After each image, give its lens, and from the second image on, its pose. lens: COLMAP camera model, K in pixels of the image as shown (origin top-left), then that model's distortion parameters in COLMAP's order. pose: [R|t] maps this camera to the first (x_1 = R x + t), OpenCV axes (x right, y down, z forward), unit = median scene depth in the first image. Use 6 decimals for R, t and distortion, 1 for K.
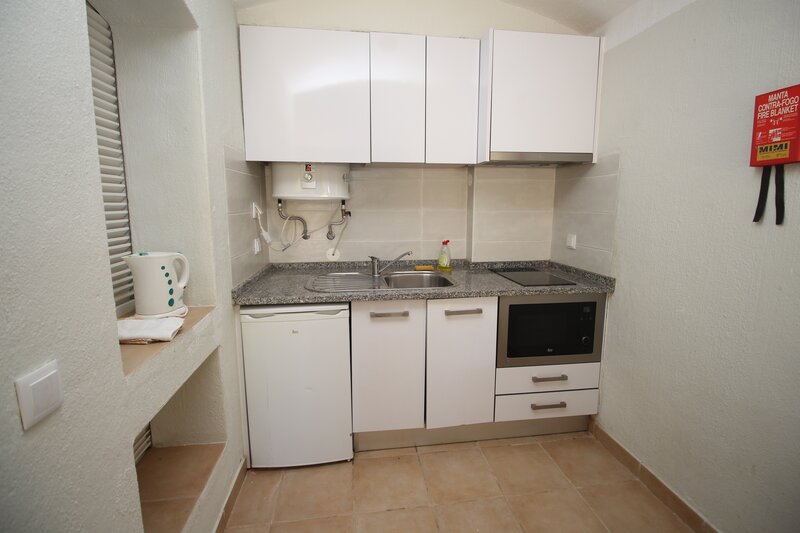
lens RADIAL K [[370.5, 0, 402.4], [0, 370.5, 254.1], [0, 0, 1]] dist [-0.002684, -0.010251]
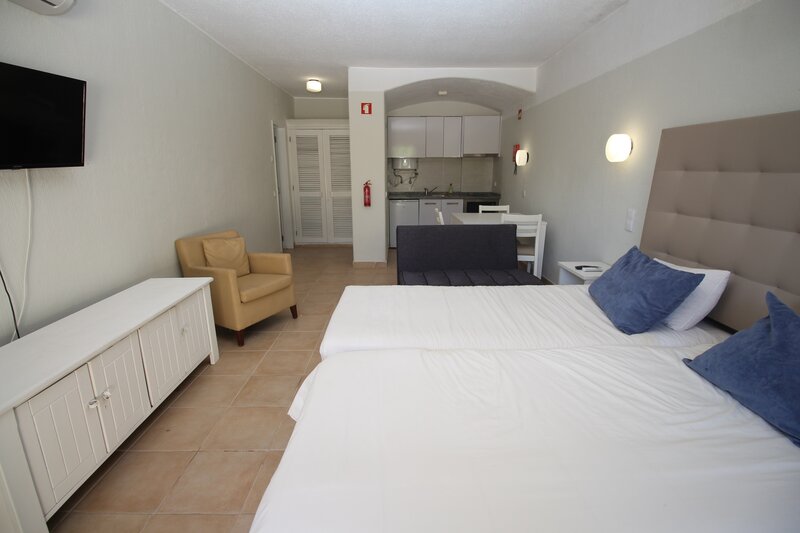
lens RADIAL K [[370.5, 0, 400.9], [0, 370.5, 258.5], [0, 0, 1]] dist [-0.002684, -0.010251]
pose [[0.992023, 0.027836, -0.122946, 0.122003], [-0.015924, 0.995173, 0.096834, 0.319141], [0.125048, -0.094104, 0.987678, -2.297872]]
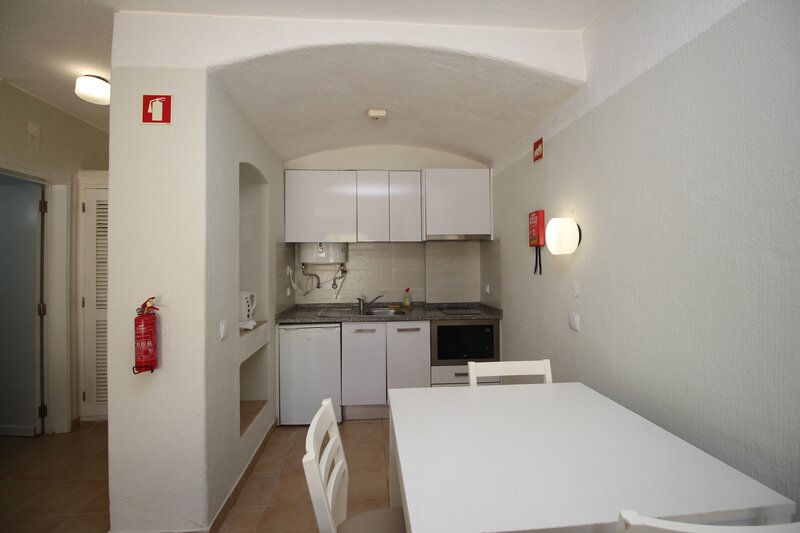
lens RADIAL K [[370.5, 0, 401.5], [0, 370.5, 256.2], [0, 0, 1]] dist [-0.002684, -0.010251]
pose [[0.998430, -0.009316, -0.055227, 0.217013], [0.000738, 0.988172, -0.153345, 0.080901], [0.056003, 0.153064, 0.986628, -0.671024]]
